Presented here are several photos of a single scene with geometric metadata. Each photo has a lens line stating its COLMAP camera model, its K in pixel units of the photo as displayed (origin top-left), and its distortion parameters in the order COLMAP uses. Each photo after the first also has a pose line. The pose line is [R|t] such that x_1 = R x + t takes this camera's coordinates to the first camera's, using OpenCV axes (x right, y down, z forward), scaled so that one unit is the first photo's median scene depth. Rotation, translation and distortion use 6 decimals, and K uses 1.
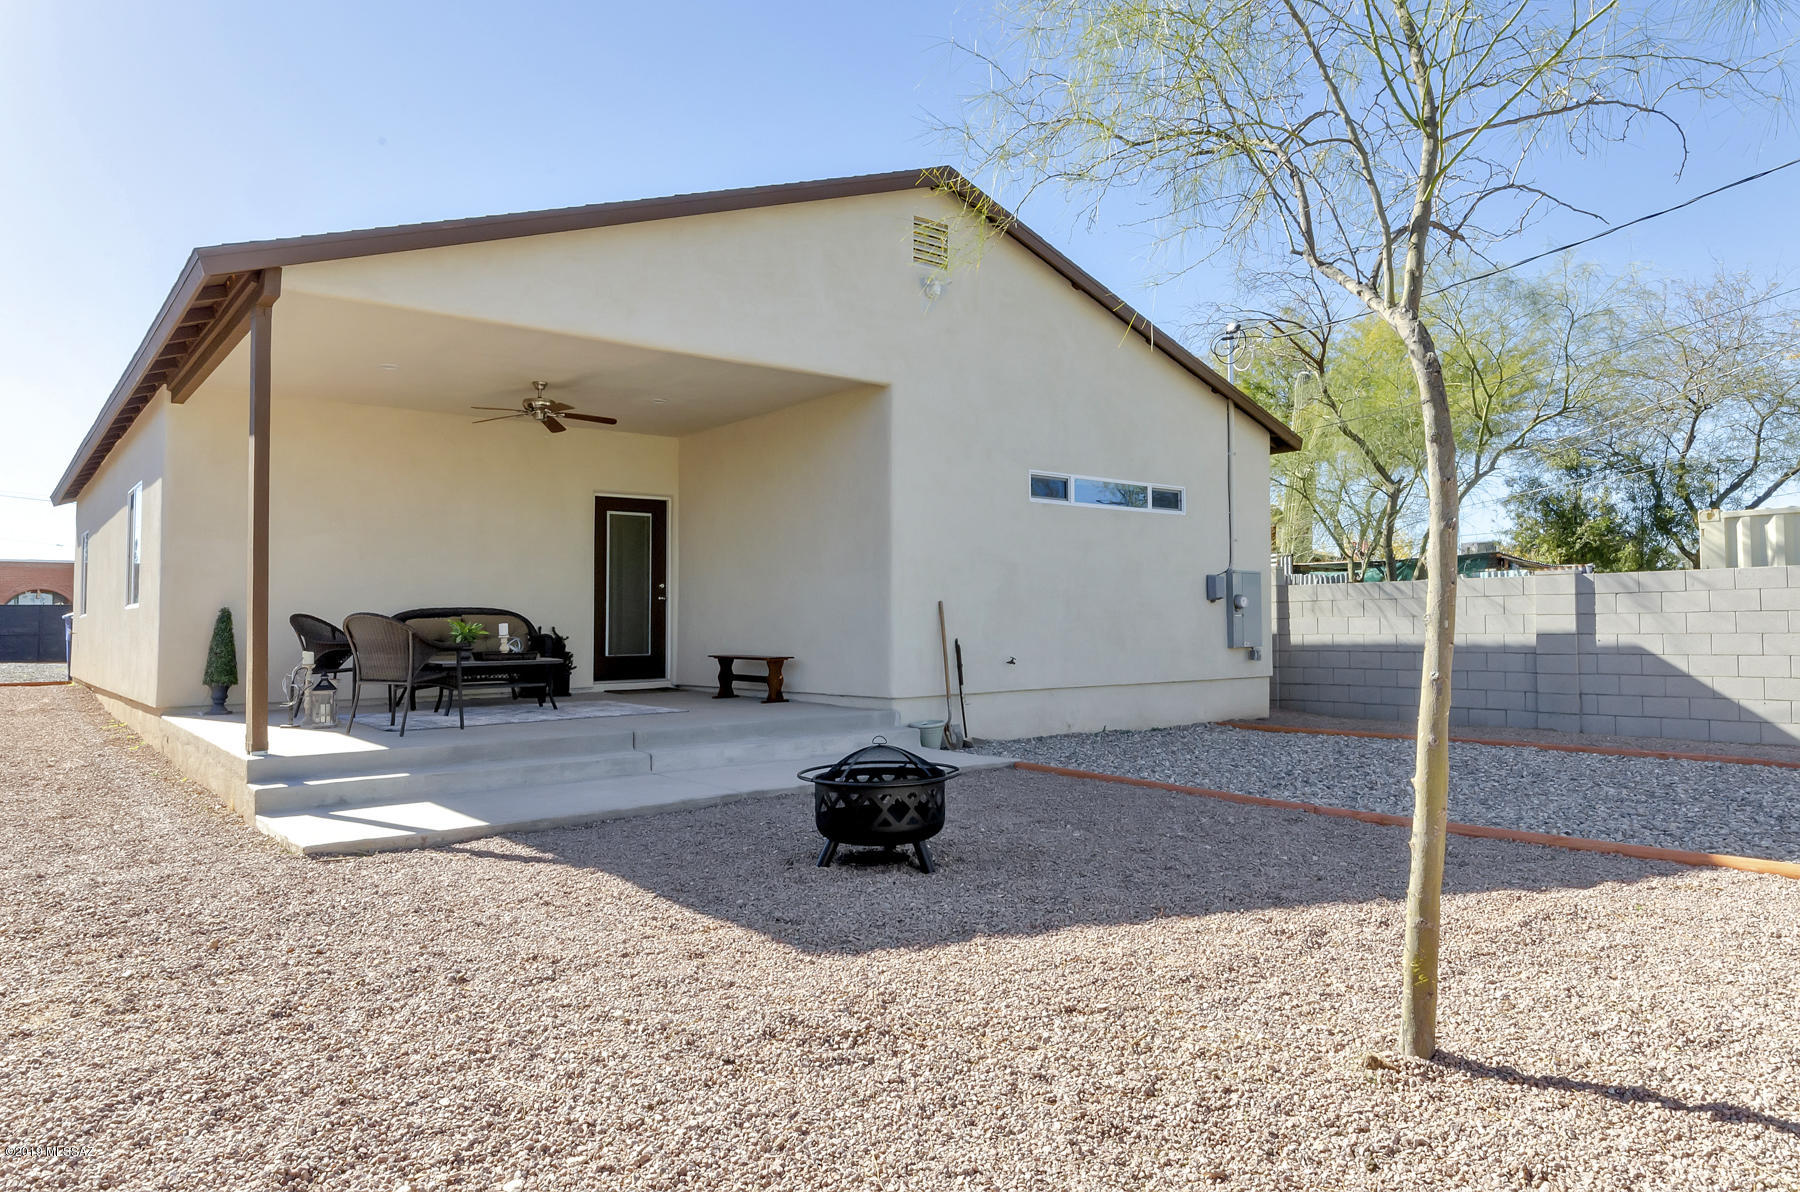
lens RADIAL K [[1106.9, 0, 899.8], [0, 1106.9, 589.8], [0, 0, 1]] dist [-0.008668, -0.000329]
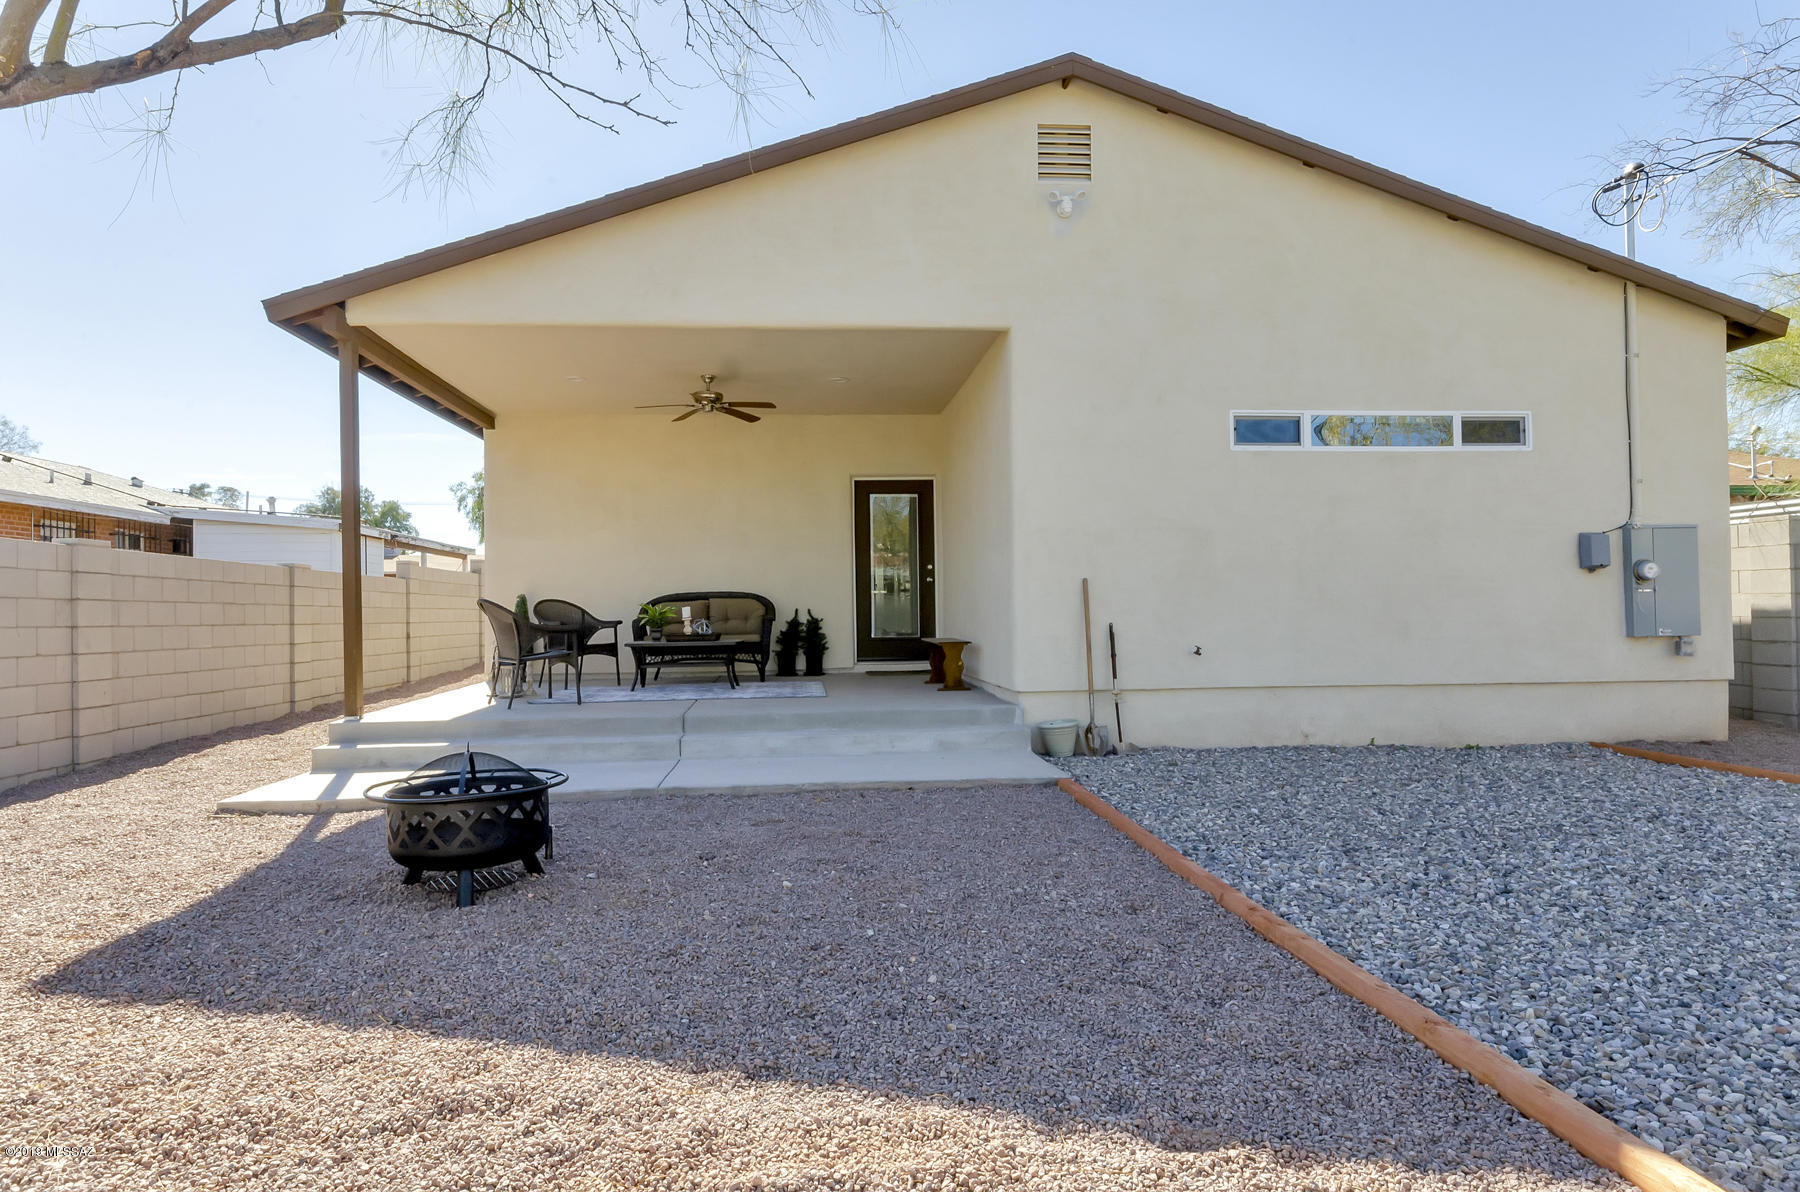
lens RADIAL K [[1052.0, 0, 918.6], [0, 1052.0, 596.4], [0, 0, 1]] dist [-0.011676, 0.001157]
pose [[0.833970, -0.008571, -0.551743, 0.332079], [0.022765, 0.999562, 0.018883, 0.005289], [0.551340, -0.028308, 0.833800, 0.236083]]
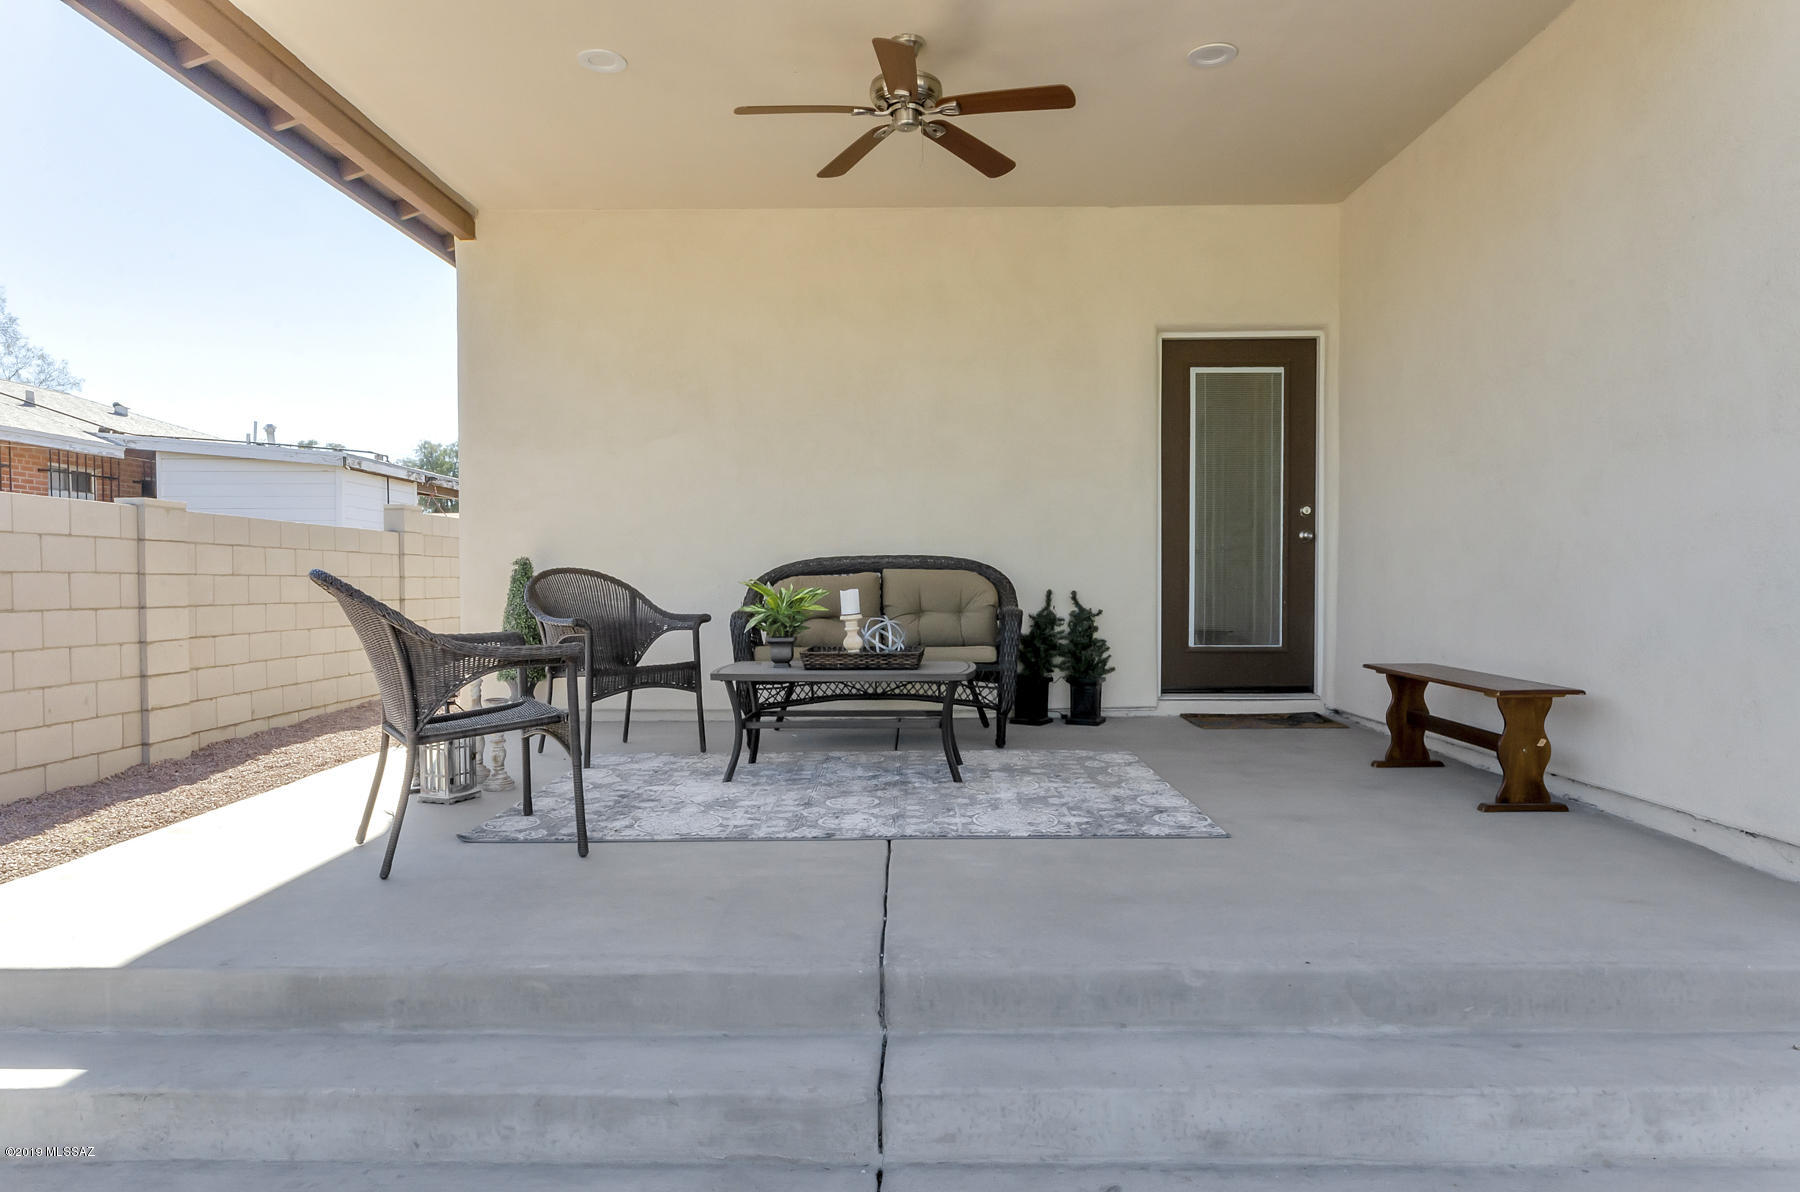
lens RADIAL K [[1106.9, 0, 916.8], [0, 1106.9, 597.8], [0, 0, 1]] dist [-0.008668, -0.000329]
pose [[0.767536, 0.019174, -0.640719, -0.032058], [0.015768, 0.998685, 0.048775, 0.009830], [0.640812, -0.047539, 0.766224, 0.562827]]
